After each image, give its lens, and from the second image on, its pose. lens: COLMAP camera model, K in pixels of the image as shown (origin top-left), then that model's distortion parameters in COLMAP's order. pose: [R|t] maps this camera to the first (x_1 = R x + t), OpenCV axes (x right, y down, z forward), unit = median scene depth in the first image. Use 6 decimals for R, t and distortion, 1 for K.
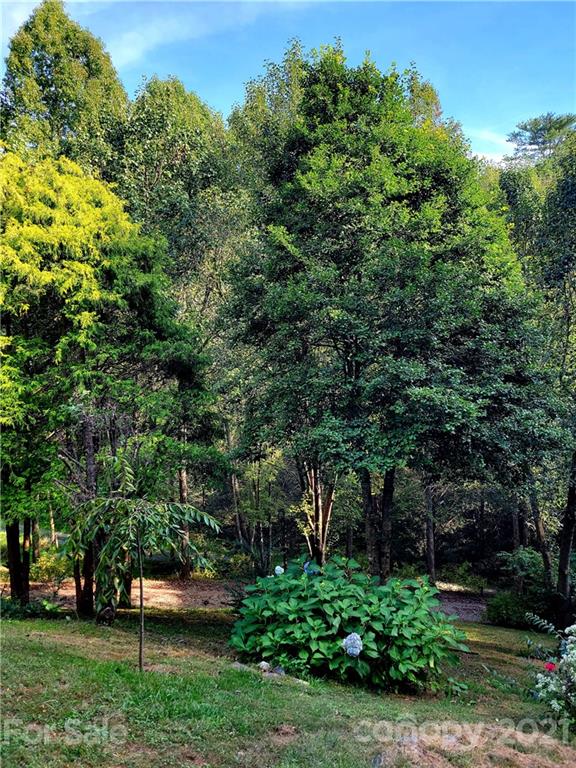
lens RADIAL K [[578.8, 0, 287.5], [0, 578.8, 380.2], [0, 0, 1]] dist [-0.007578, -0.003049]
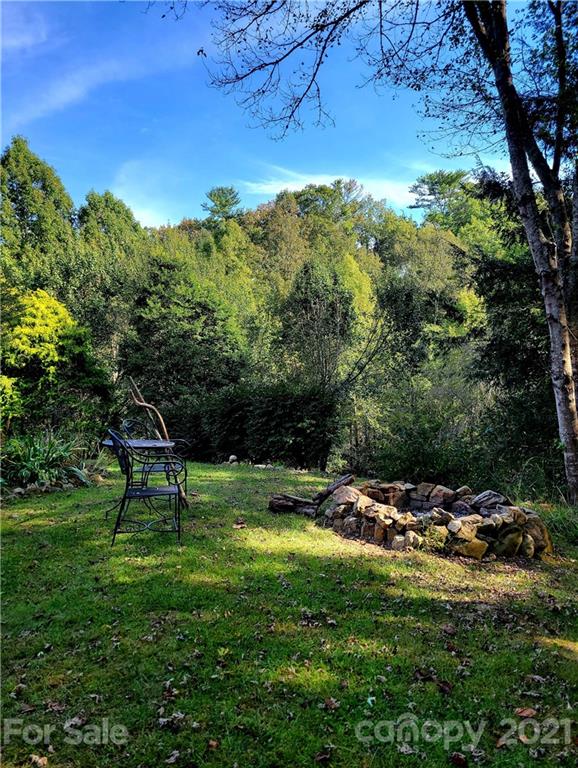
lens RADIAL K [[581.2, 0, 289.5], [0, 581.2, 387.9], [0, 0, 1]] dist [0.013186, 0.004005]
pose [[0.997181, -0.020954, 0.072054, 0.387342], [0.022741, 0.999451, -0.024075, 0.039095], [-0.071510, 0.025646, 0.997110, -1.257332]]
